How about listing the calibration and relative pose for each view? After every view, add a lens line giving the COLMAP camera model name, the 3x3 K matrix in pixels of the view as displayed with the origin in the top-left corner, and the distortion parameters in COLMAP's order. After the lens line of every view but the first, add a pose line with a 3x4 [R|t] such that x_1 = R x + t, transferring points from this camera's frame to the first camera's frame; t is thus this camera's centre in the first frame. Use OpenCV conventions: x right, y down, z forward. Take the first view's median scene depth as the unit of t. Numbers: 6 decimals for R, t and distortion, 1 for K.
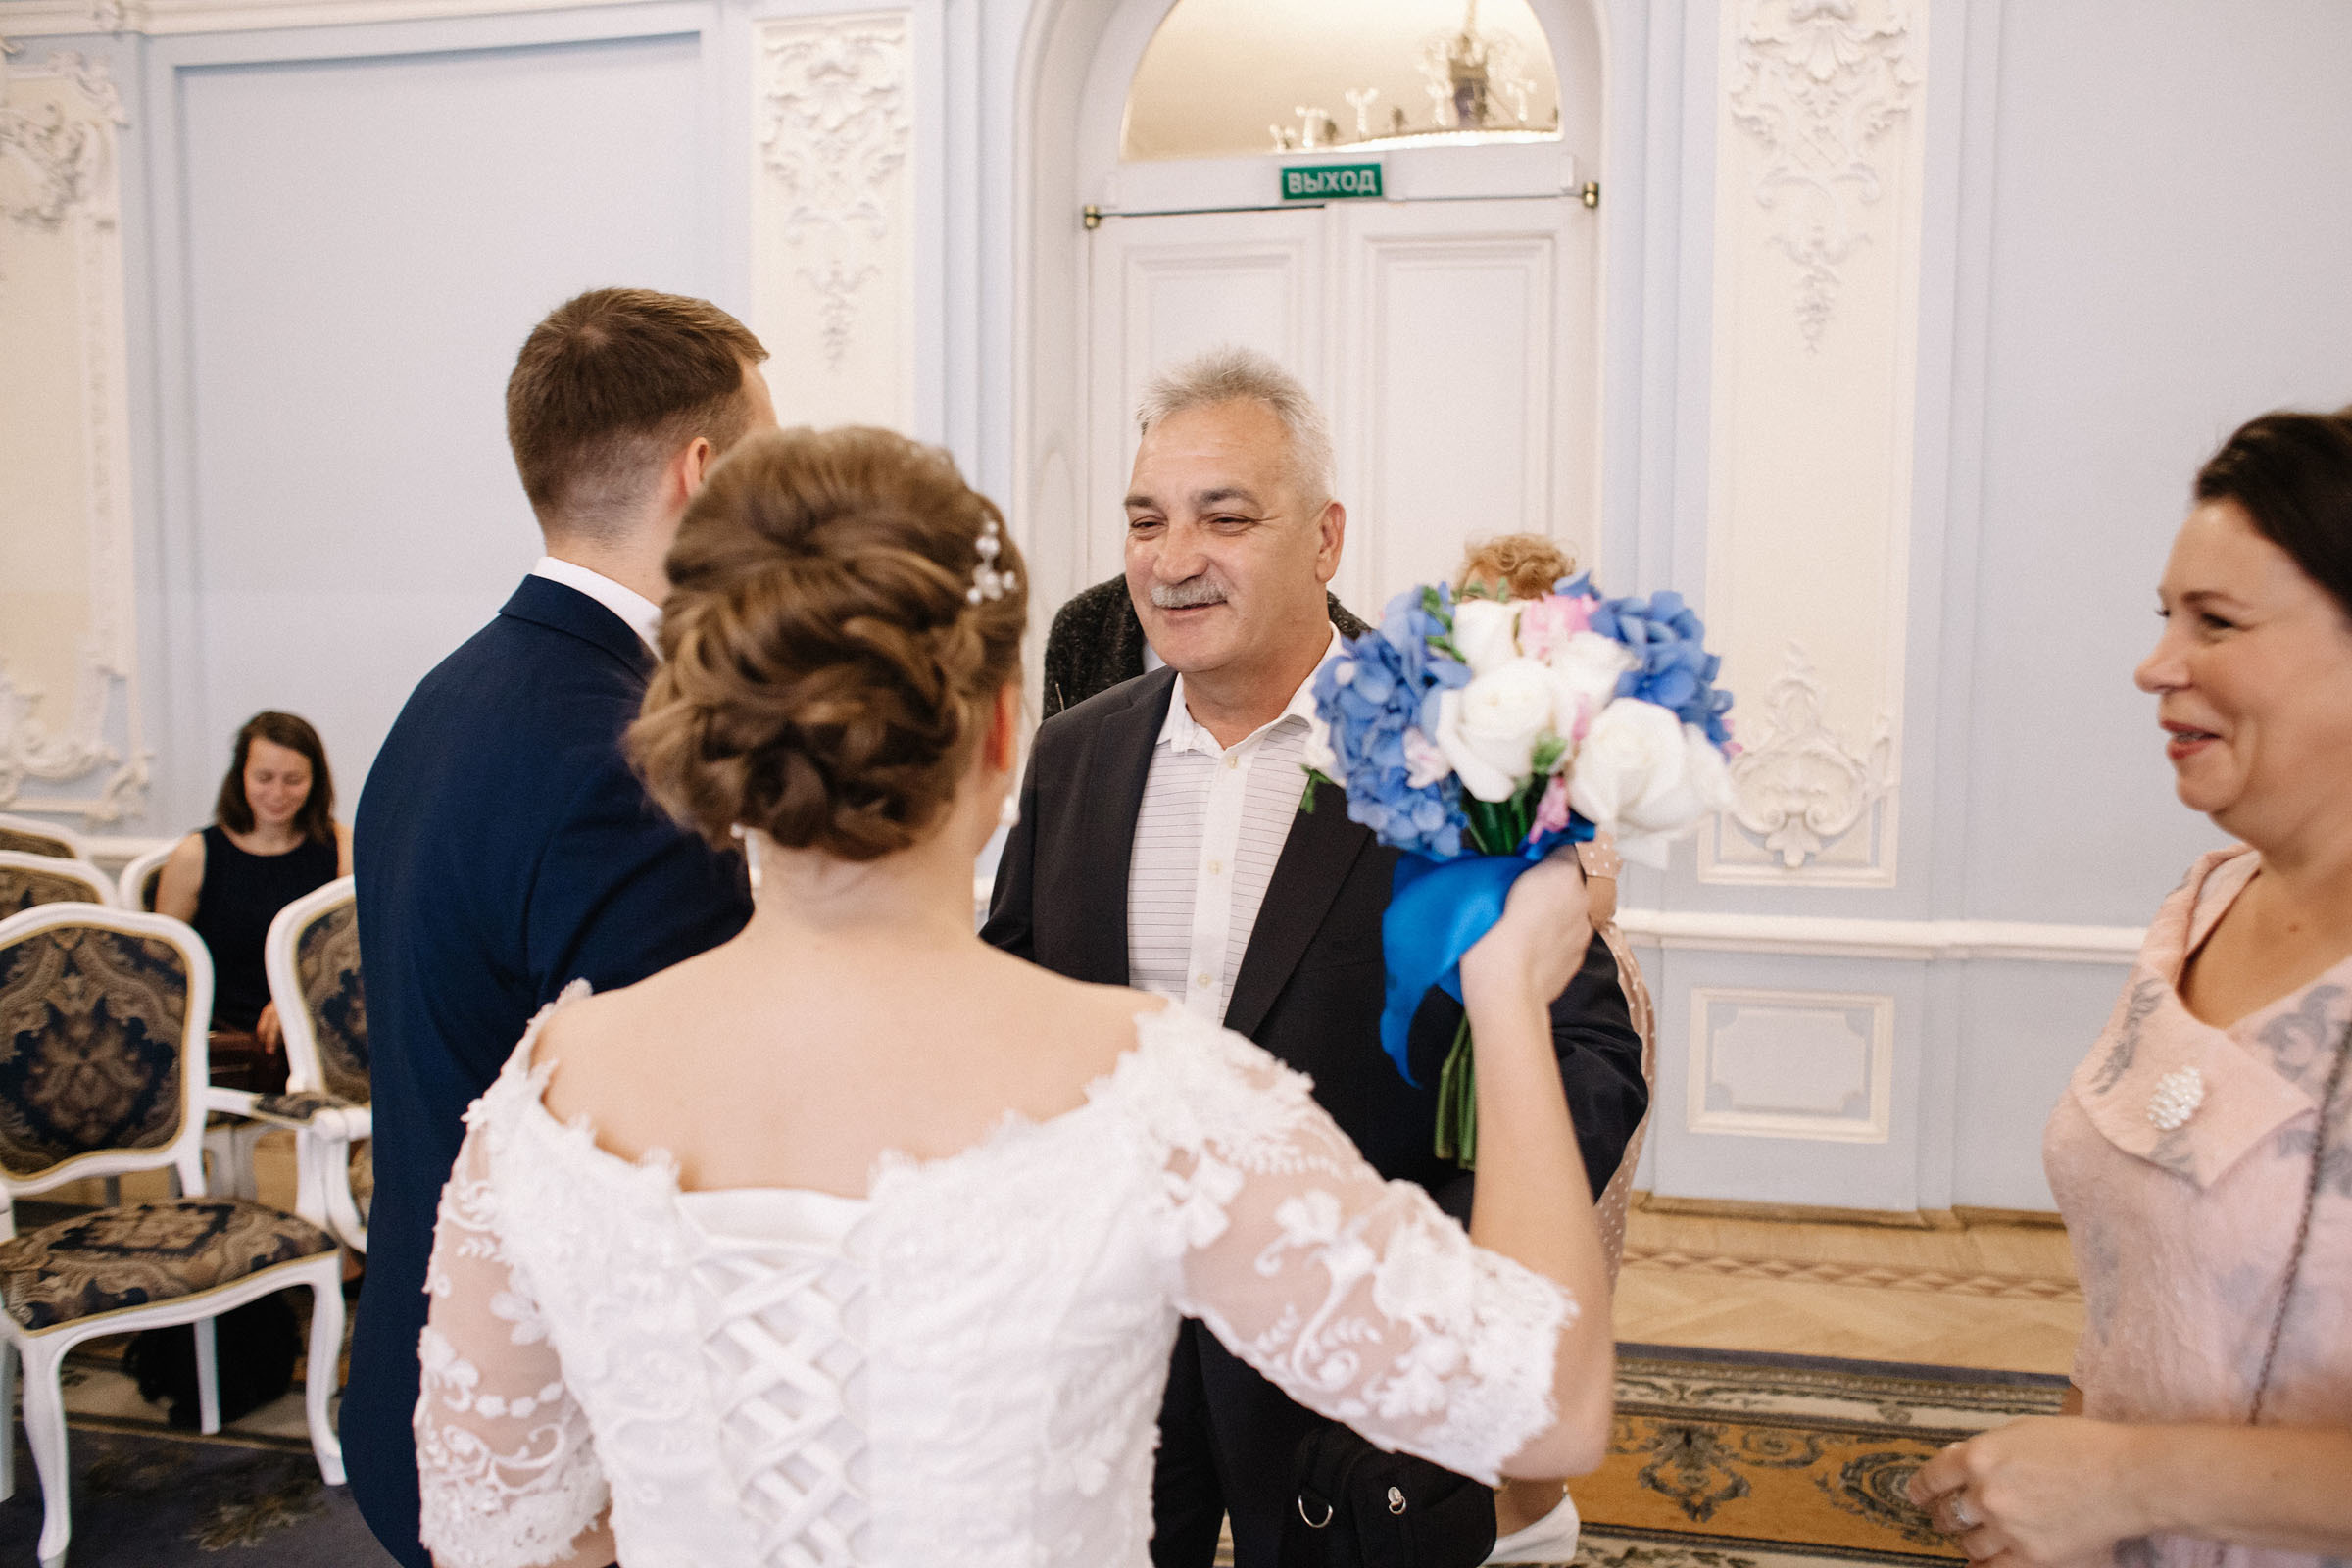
lens RADIAL K [[1844.5, 0, 1165.0], [0, 1844.5, 786.7], [0, 0, 1]] dist [-0.095165, 0.127058]
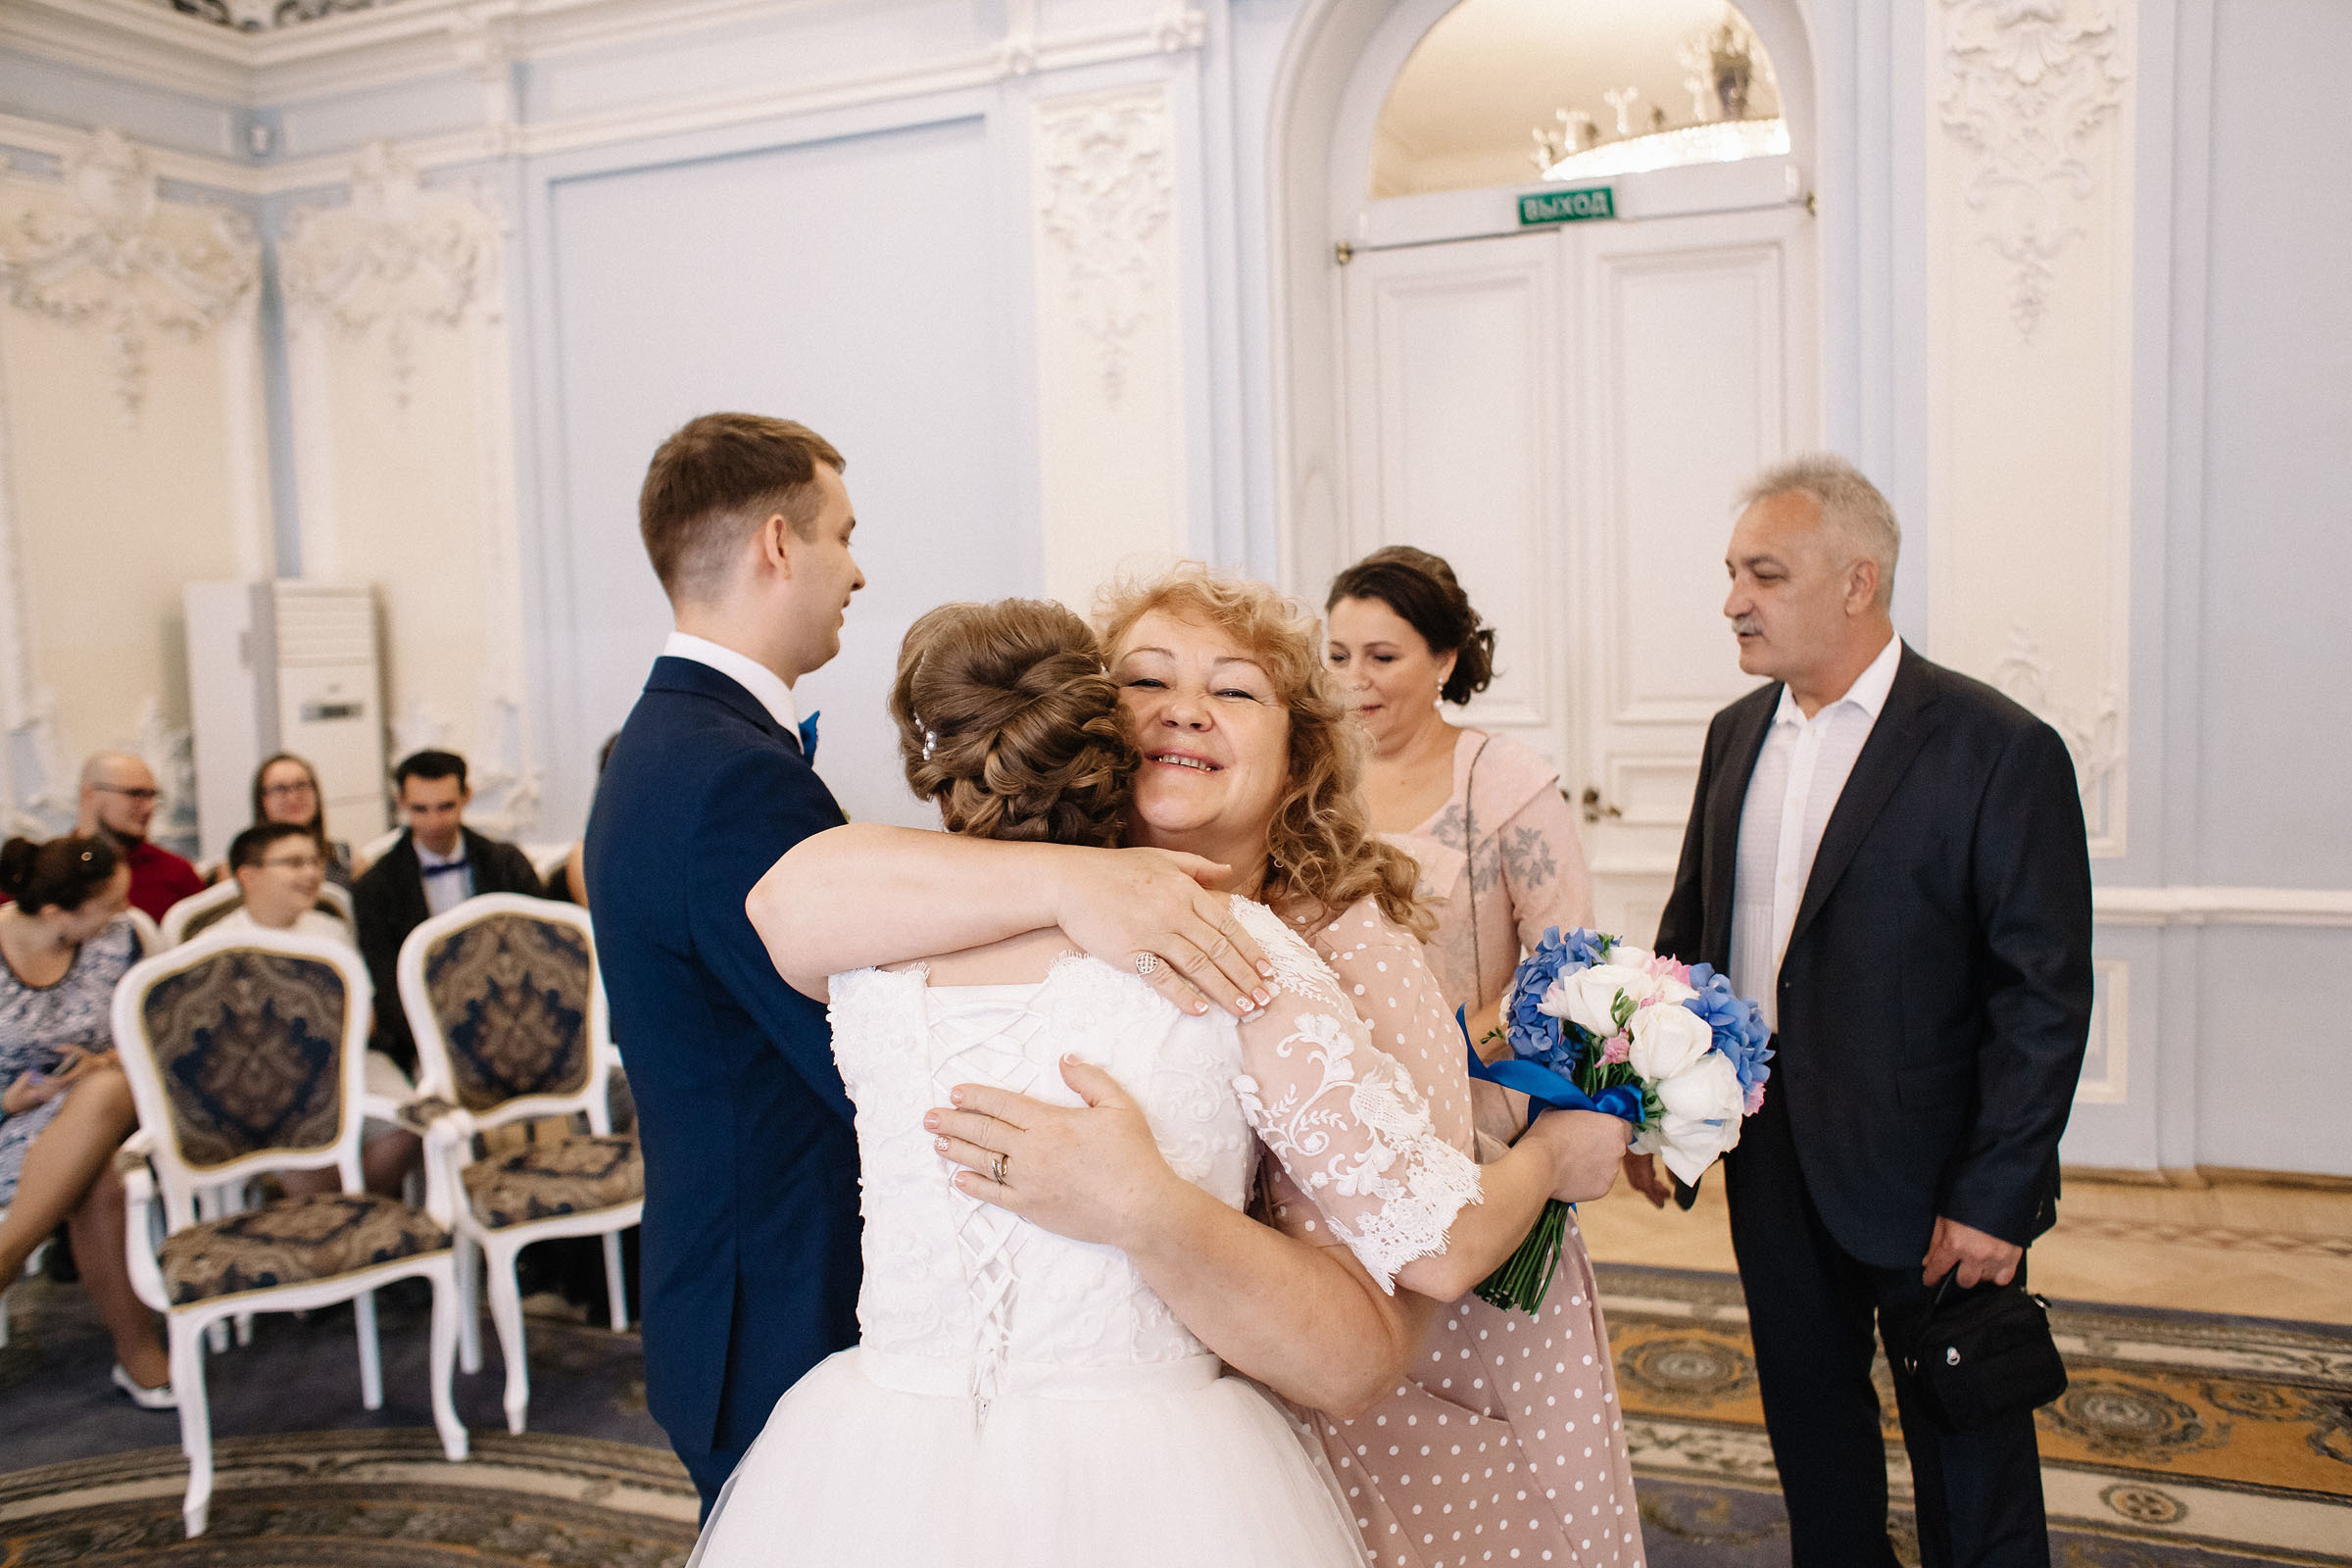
lens RADIAL K [[1886.9, 0, 1176.0], [0, 1886.9, 784.0], [0, 0, 1]] dist [-0.096051, 0.126012]
pose [[0.985991, -0.025860, -0.164783, 0.043397], [0.026042, 0.999660, -0.001055, 0.001350], [0.164754, -0.003251, 0.986329, -0.130156]]
